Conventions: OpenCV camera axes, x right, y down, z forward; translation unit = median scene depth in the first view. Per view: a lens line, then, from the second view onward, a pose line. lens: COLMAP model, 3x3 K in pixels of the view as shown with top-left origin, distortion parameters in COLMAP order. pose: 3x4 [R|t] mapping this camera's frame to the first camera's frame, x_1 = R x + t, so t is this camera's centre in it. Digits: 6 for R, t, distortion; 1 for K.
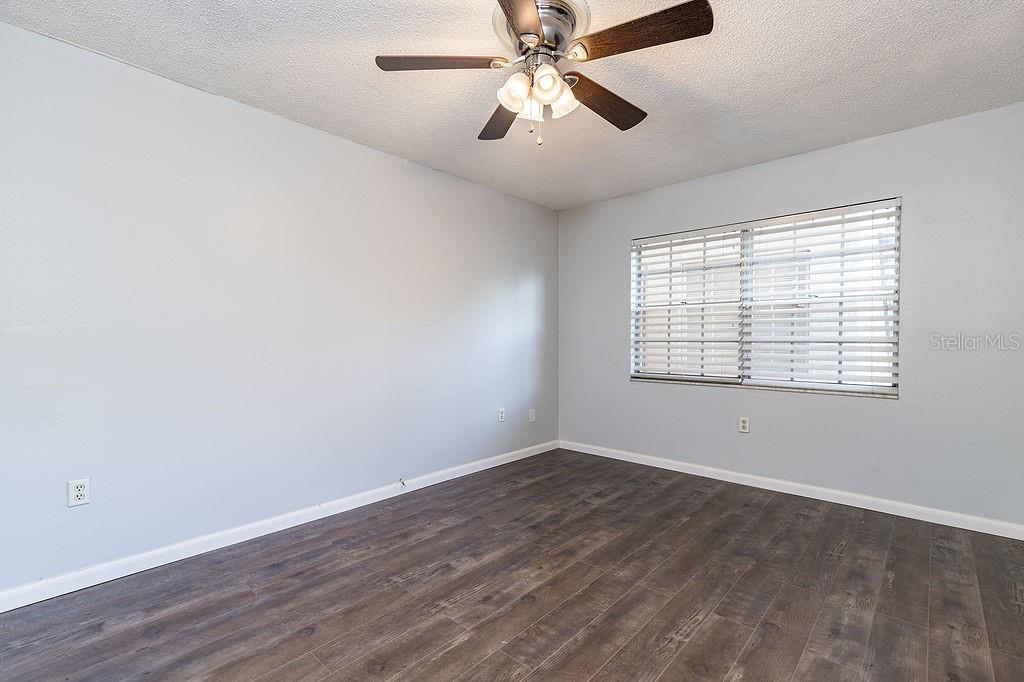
lens RADIAL K [[465.9, 0, 506.2], [0, 465.9, 349.3], [0, 0, 1]] dist [0.004326, 0.000797]
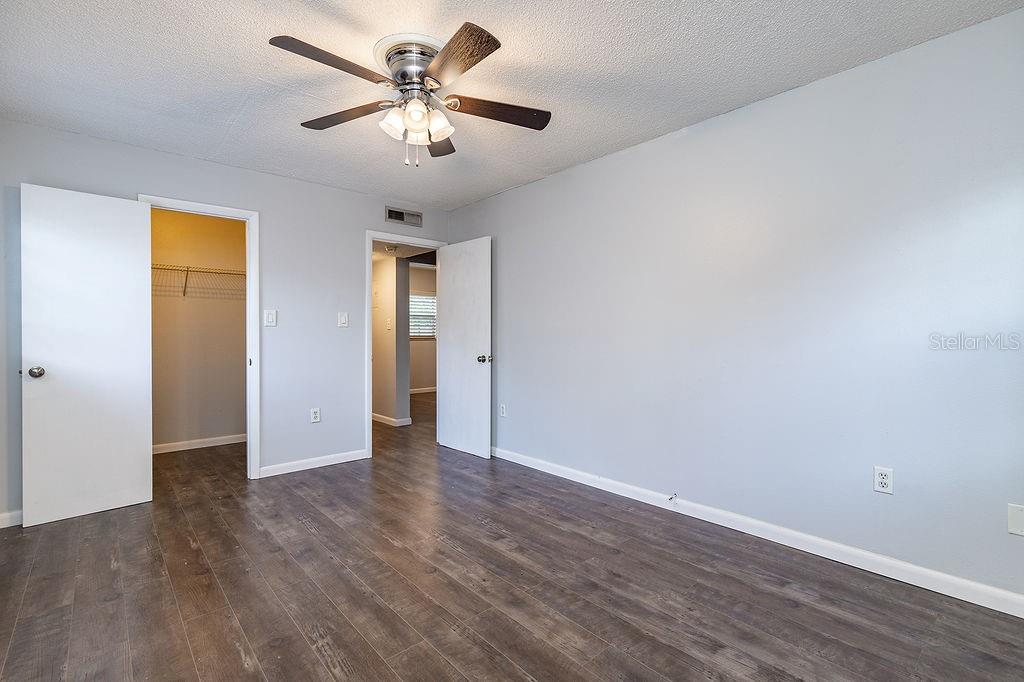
lens RADIAL K [[453.9, 0, 496.7], [0, 453.9, 305.2], [0, 0, 1]] dist [0.004775, 0.000128]
pose [[-0.107422, -0.062882, -0.992223, 0.834101], [-0.021336, 0.997914, -0.060933, -0.019360], [0.993985, 0.014624, -0.108539, 0.925988]]
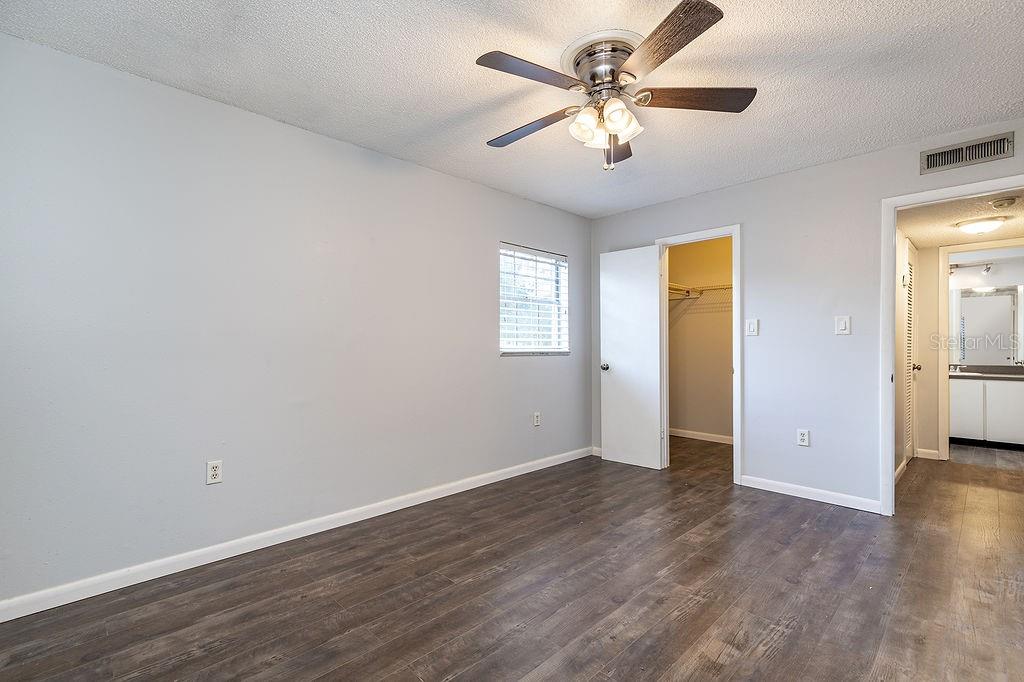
lens RADIAL K [[454.7, 0, 530.3], [0, 454.7, 322.9], [0, 0, 1]] dist [0.006963, -0.000114]
pose [[-0.999928, 0.004350, 0.011188, 0.167017], [0.004097, 0.999738, -0.022531, -0.035560], [-0.011283, -0.022483, -0.999684, 1.478108]]
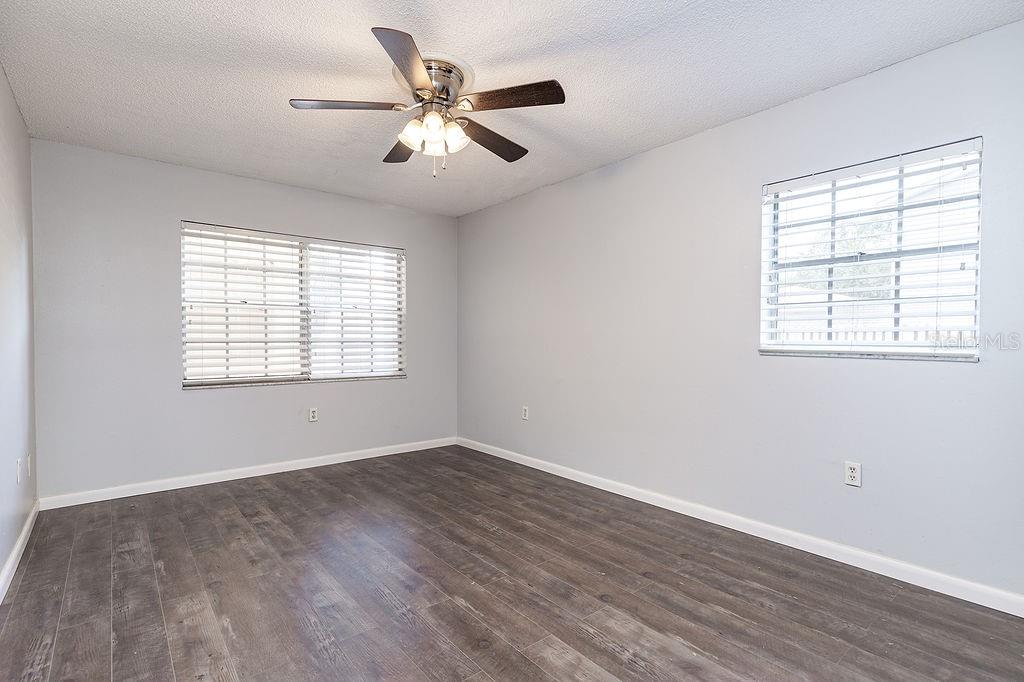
lens RADIAL K [[507.1, 0, 512.0], [0, 507.1, 341.0], [0, 0, 1]] dist [0.002131, 0.000049]
pose [[0.123843, -0.003521, 0.992296, -0.839599], [0.024155, 0.999708, 0.000533, -0.009779], [-0.992008, 0.023903, 0.123892, 0.453944]]
